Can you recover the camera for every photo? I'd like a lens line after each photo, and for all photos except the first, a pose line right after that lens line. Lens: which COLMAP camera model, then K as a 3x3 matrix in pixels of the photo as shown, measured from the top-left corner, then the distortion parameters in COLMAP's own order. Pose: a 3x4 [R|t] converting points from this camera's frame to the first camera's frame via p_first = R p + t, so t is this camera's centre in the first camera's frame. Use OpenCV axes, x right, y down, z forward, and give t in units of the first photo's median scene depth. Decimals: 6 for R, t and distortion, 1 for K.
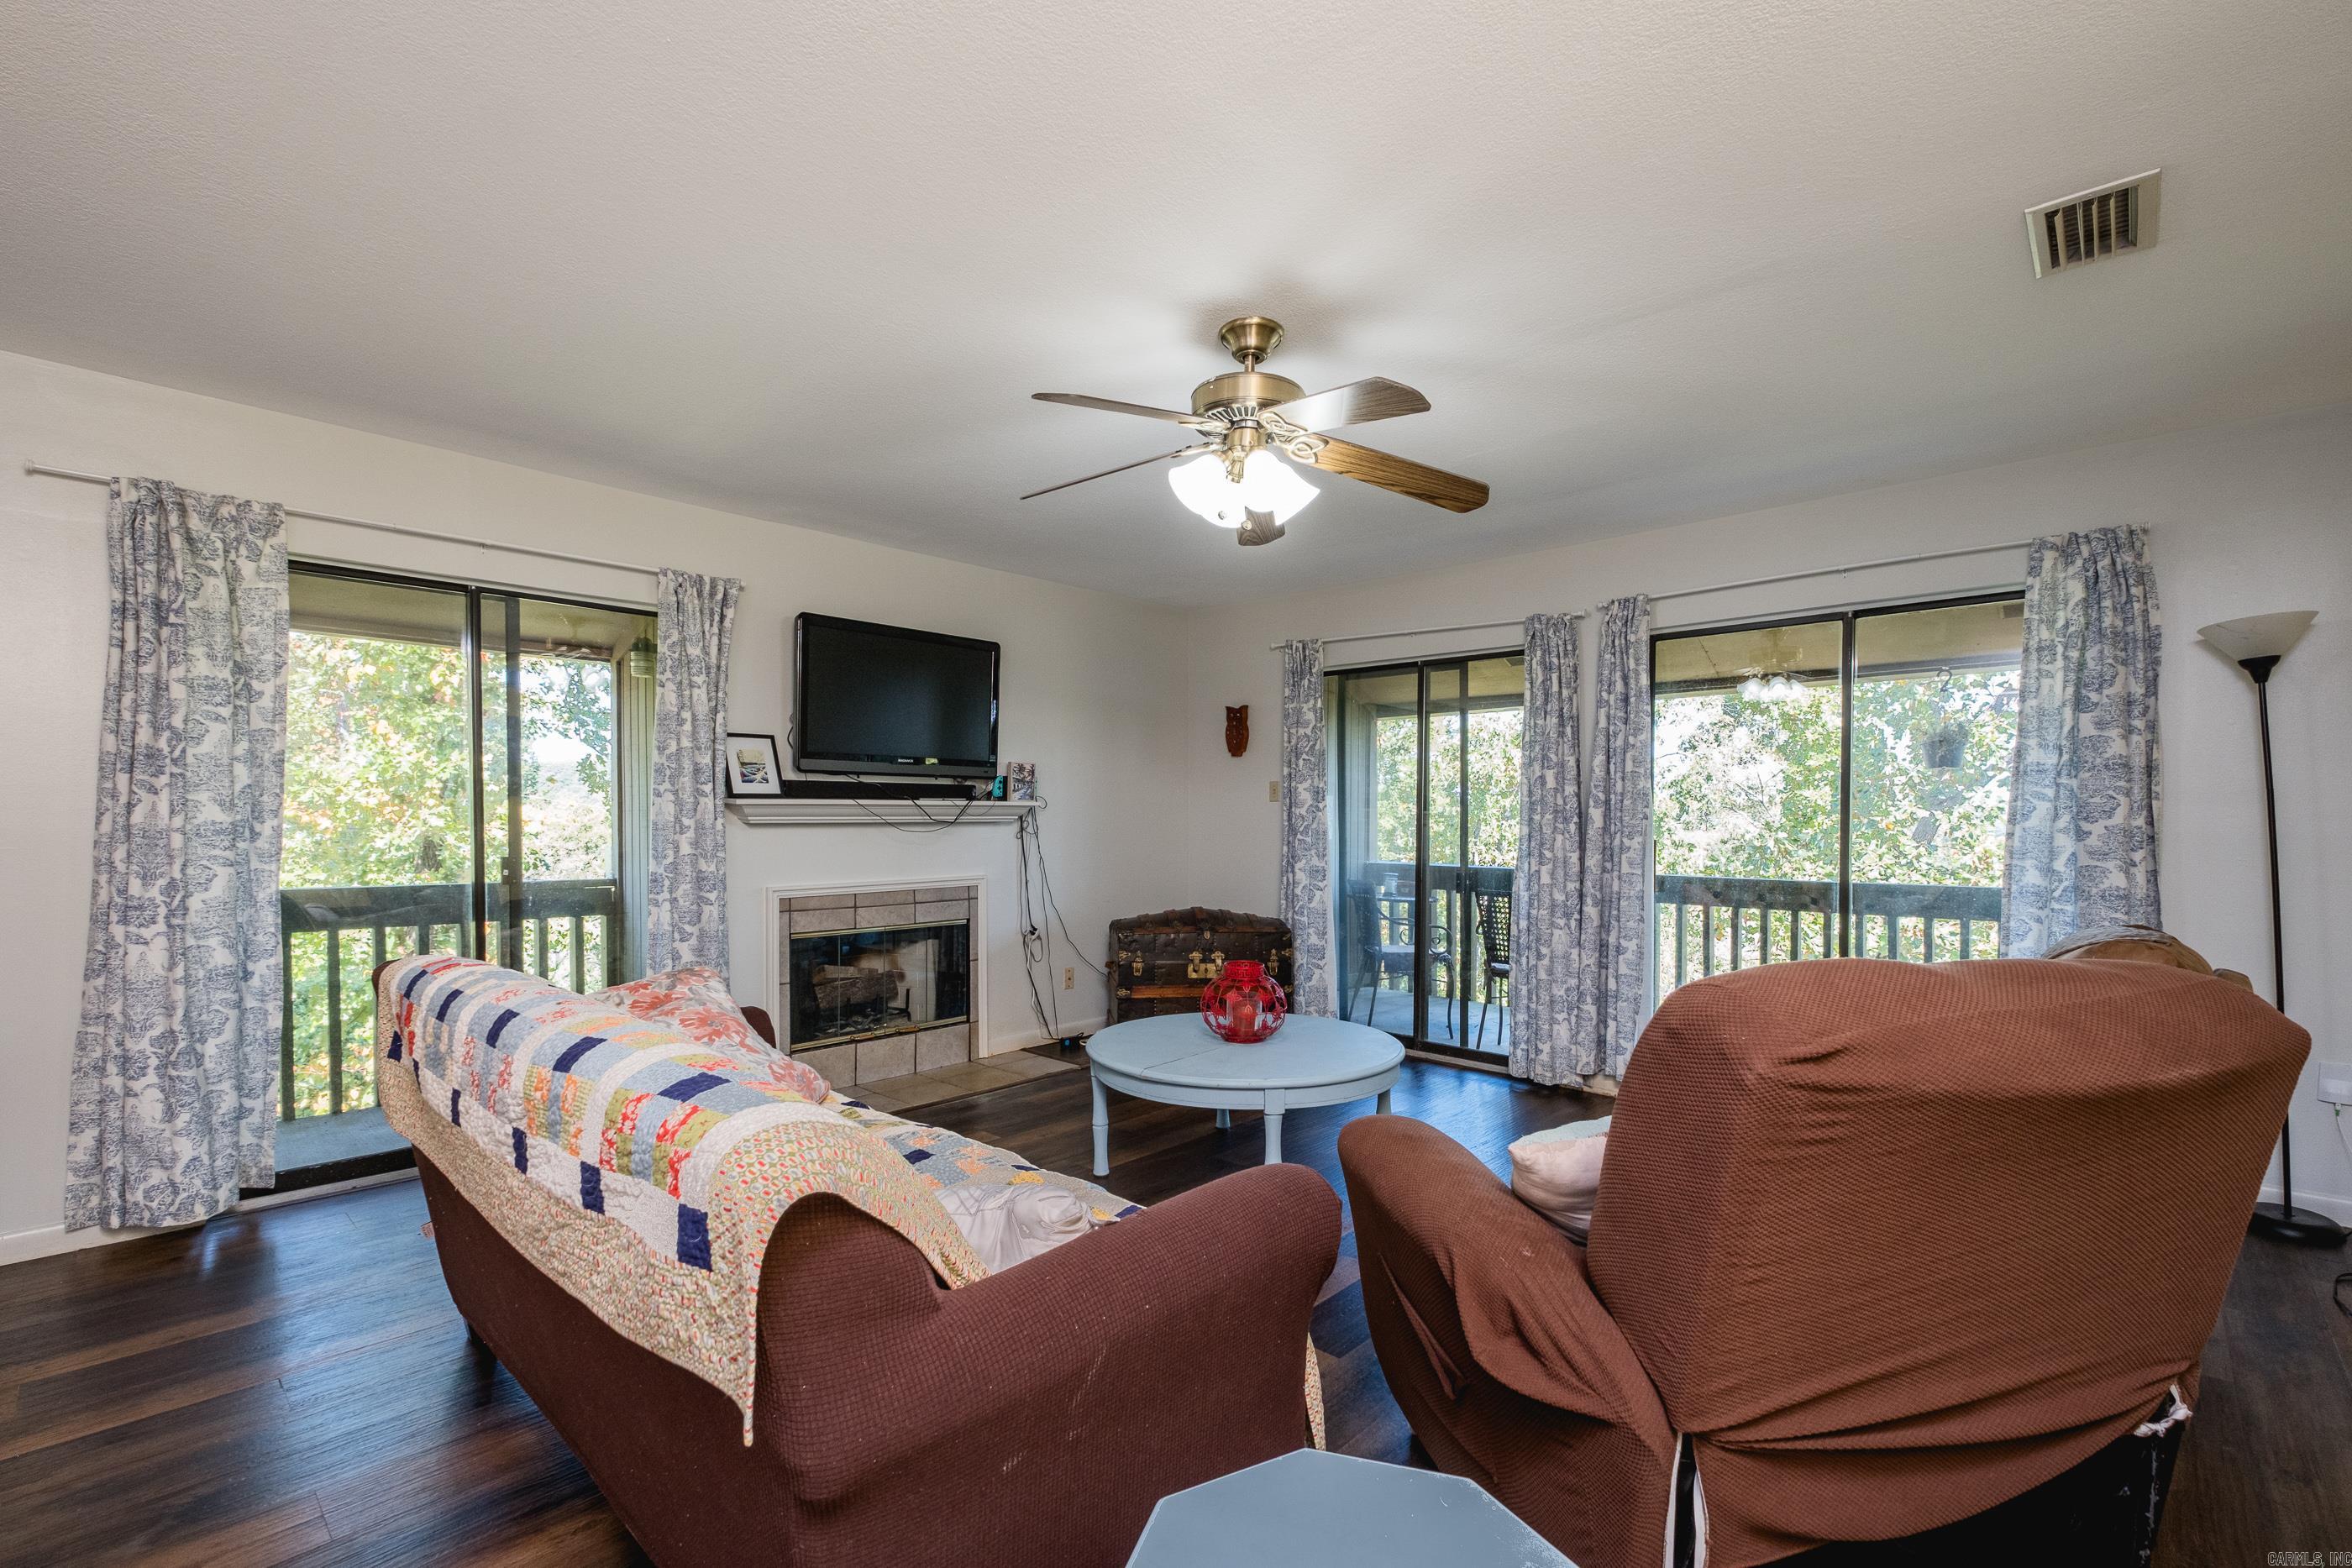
lens RADIAL K [[1038.1, 0, 1224.8], [0, 1038.1, 840.1], [0, 0, 1]] dist [-0.000440, -0.002327]
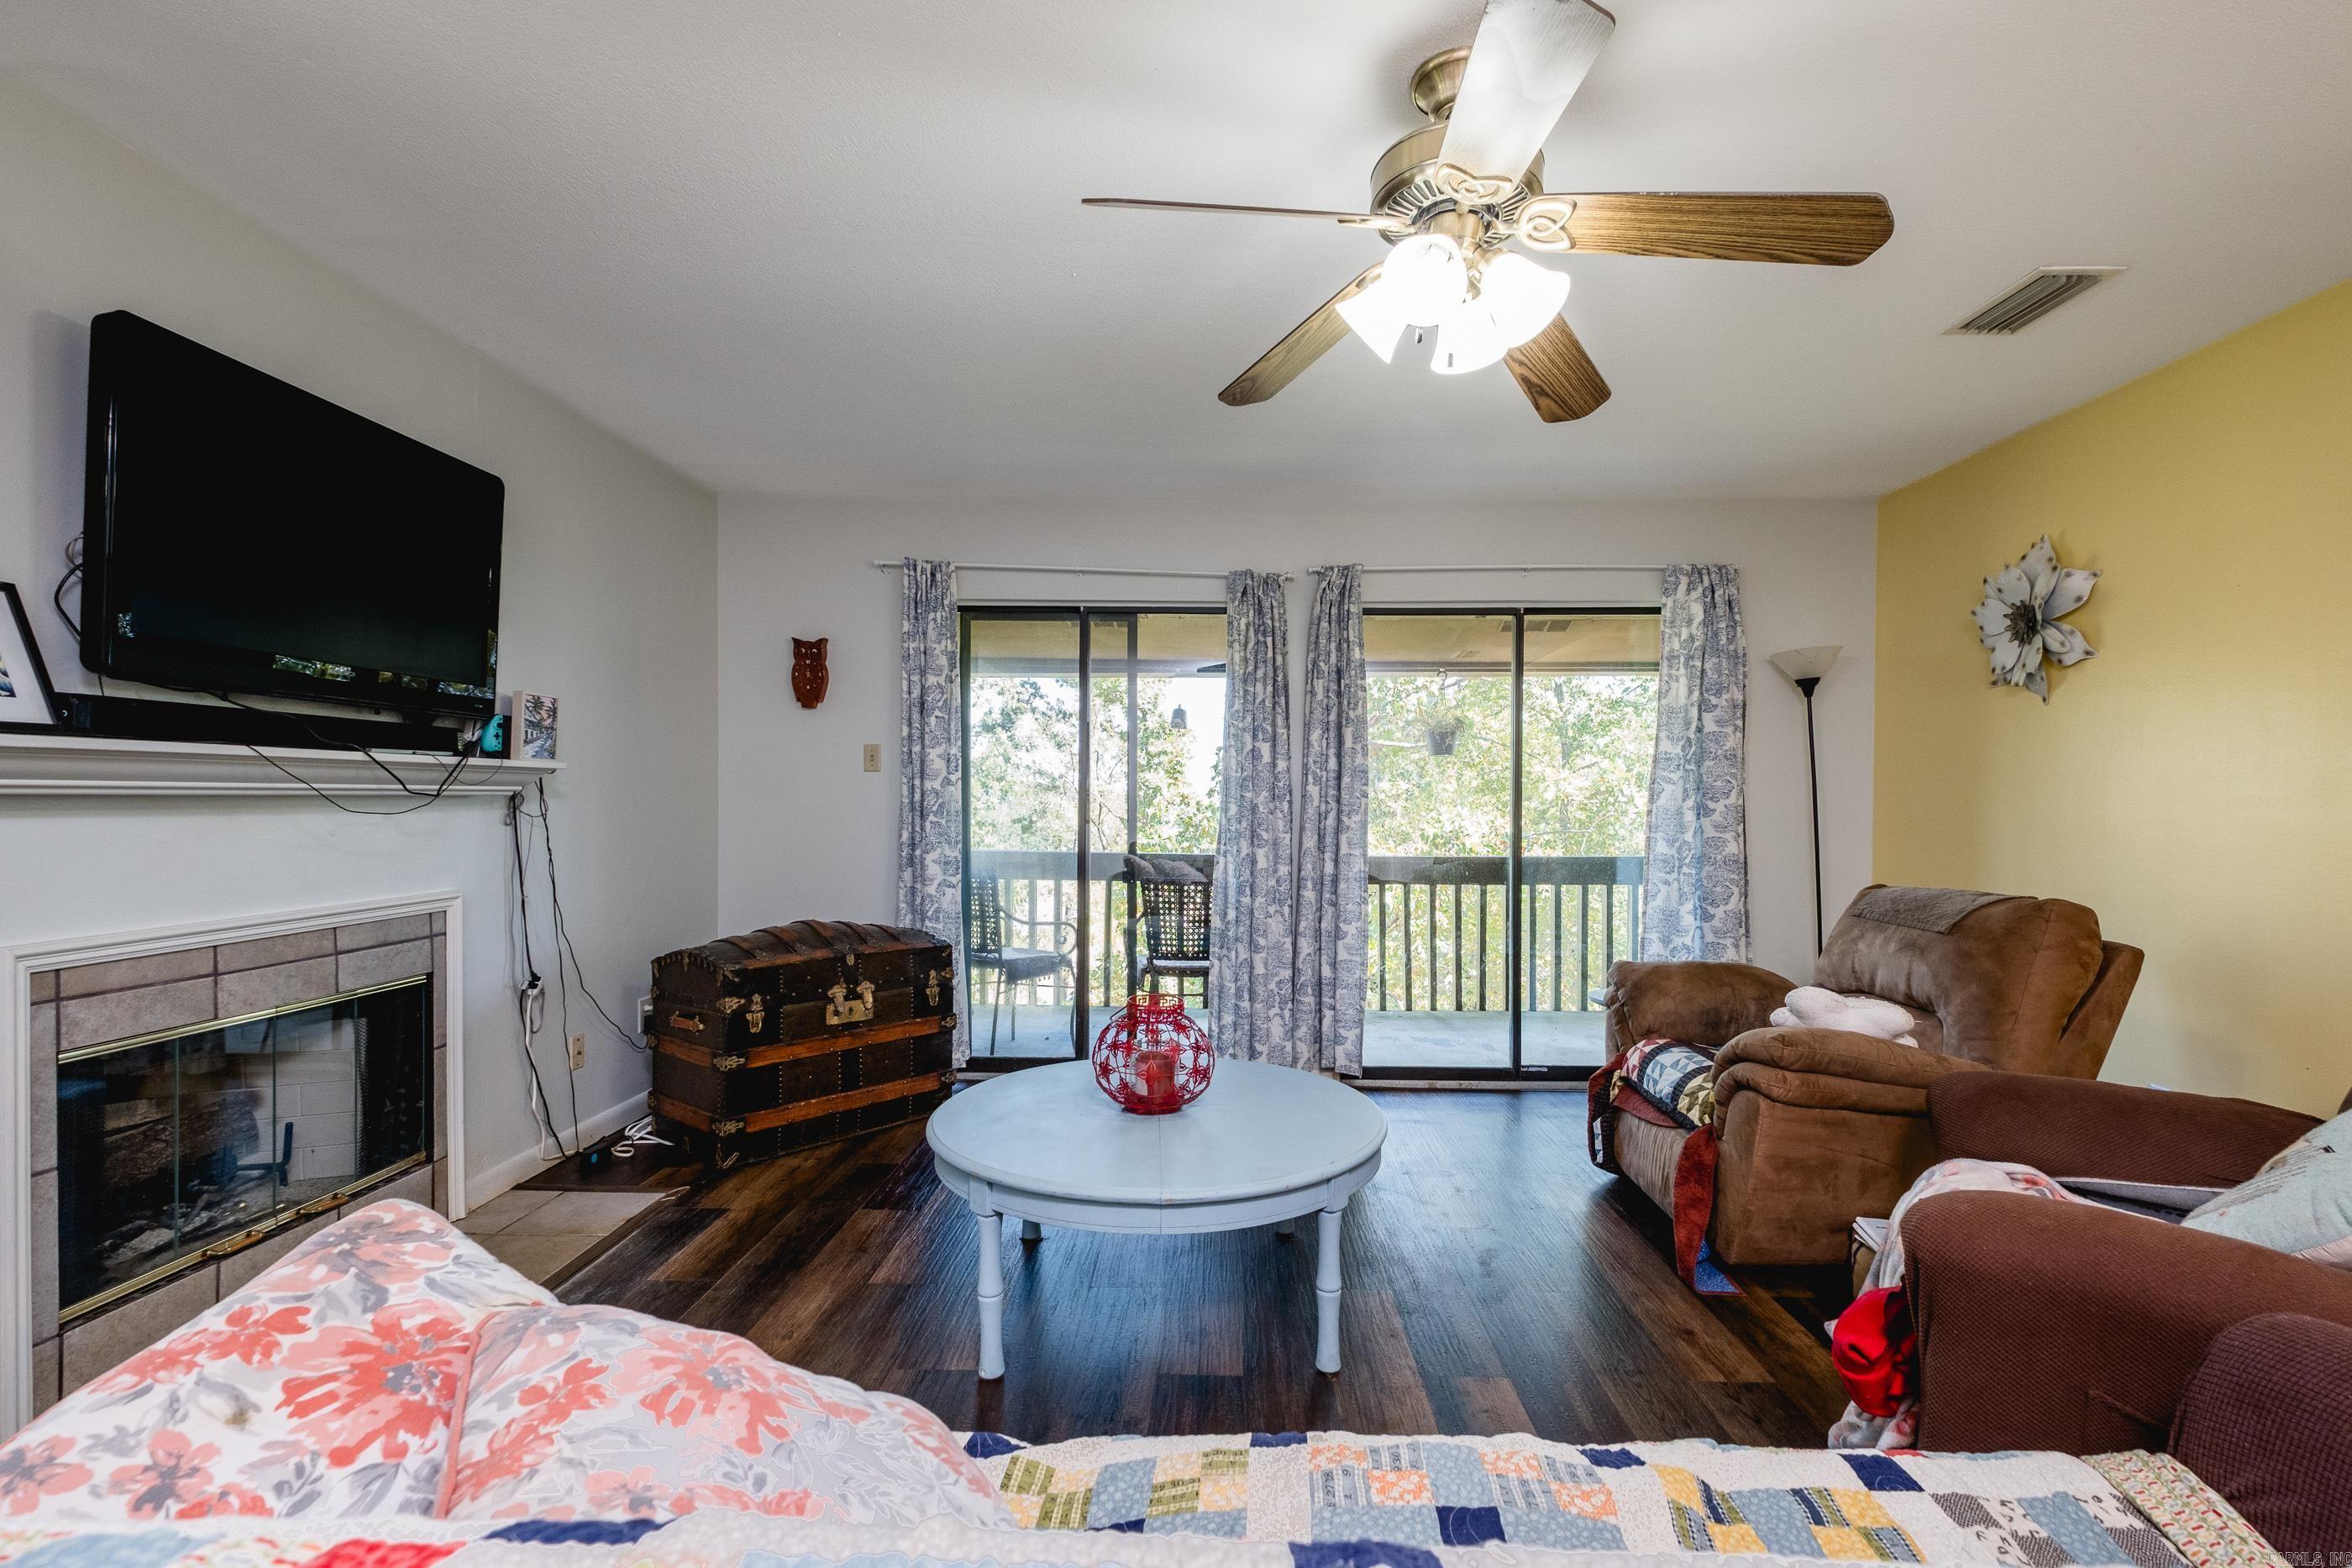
lens RADIAL K [[1041.3, 0, 1230.2], [0, 1041.3, 808.4], [0, 0, 1]] dist [0.000389, -0.000678]
pose [[0.759073, -0.001007, 0.651005, -0.297682], [0.008058, 0.999937, -0.007849, -0.003028], [-0.650956, 0.011204, 0.759033, 0.321086]]
